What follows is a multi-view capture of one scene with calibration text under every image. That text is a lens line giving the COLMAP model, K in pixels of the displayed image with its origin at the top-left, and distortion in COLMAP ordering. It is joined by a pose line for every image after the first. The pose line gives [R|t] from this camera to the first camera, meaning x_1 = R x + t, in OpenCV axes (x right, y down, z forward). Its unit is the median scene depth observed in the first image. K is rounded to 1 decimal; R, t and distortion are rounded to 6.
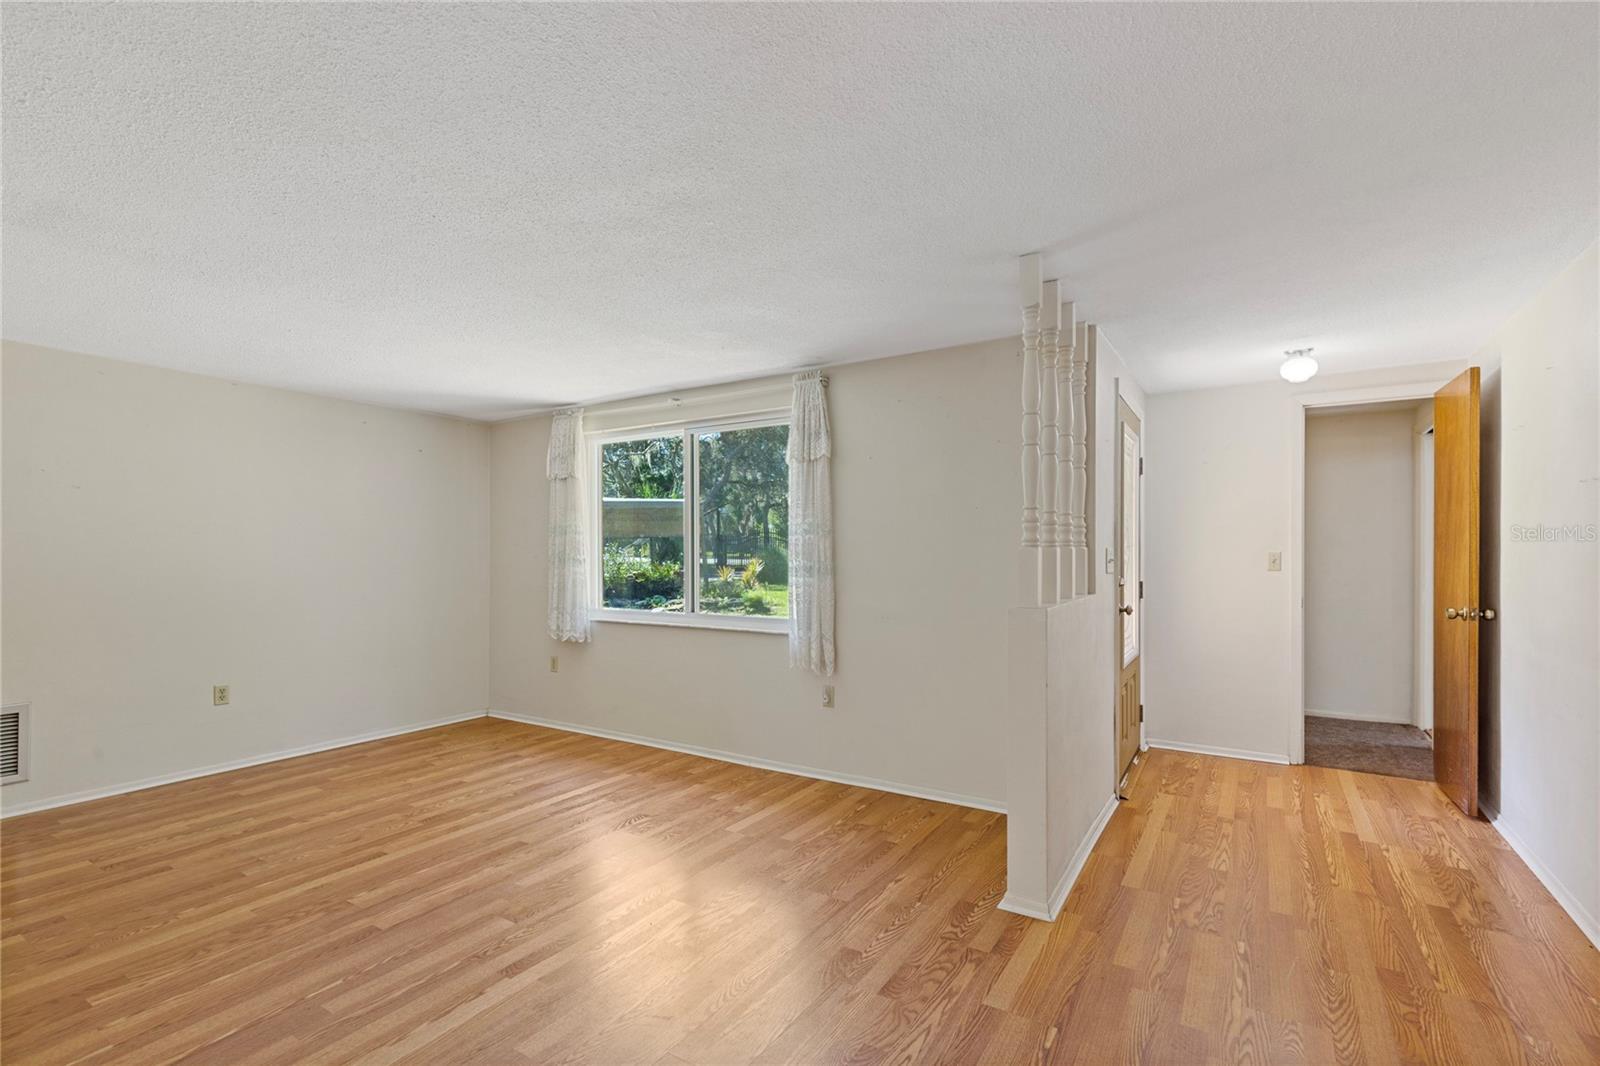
lens RADIAL K [[731.5, 0, 795.2], [0, 731.5, 548.8], [0, 0, 1]] dist [0.013075, -0.001406]
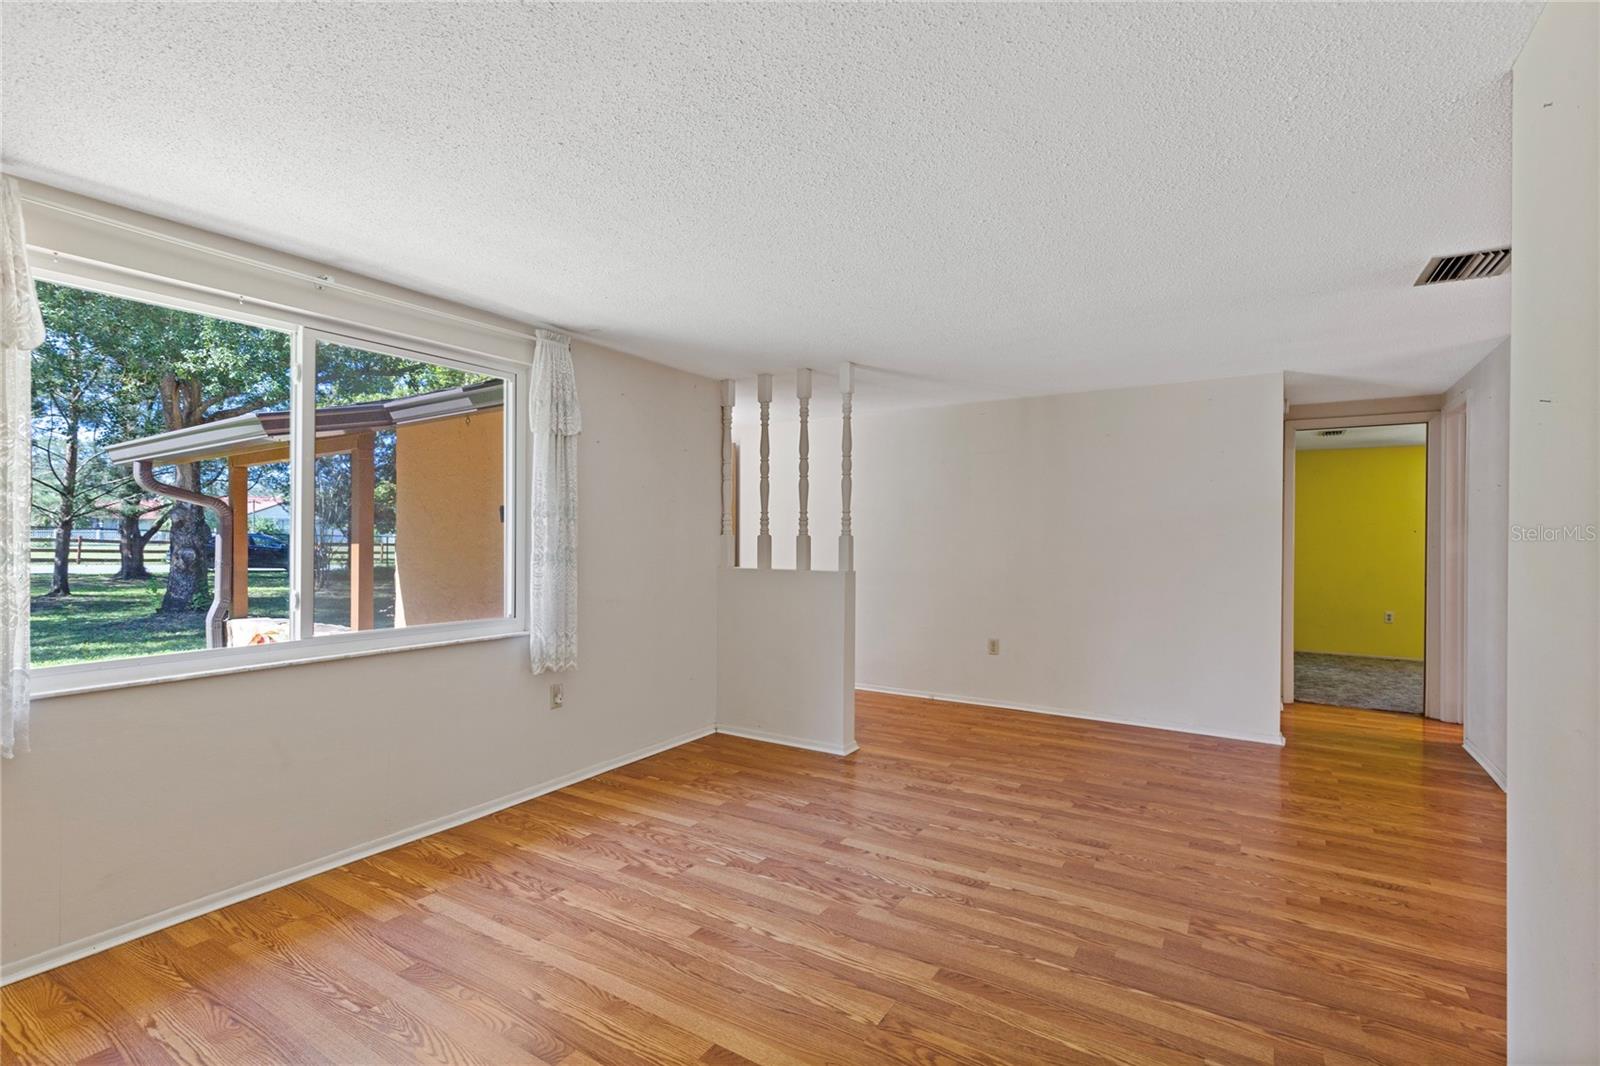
lens RADIAL K [[731.5, 0, 795.3], [0, 731.5, 534.8], [0, 0, 1]] dist [0.013075, -0.001406]
pose [[0.008058, 0.006031, 0.999949, -0.939759], [-0.006030, 0.999964, -0.005982, 0.006255], [-0.999949, -0.005981, 0.008094, 0.764026]]
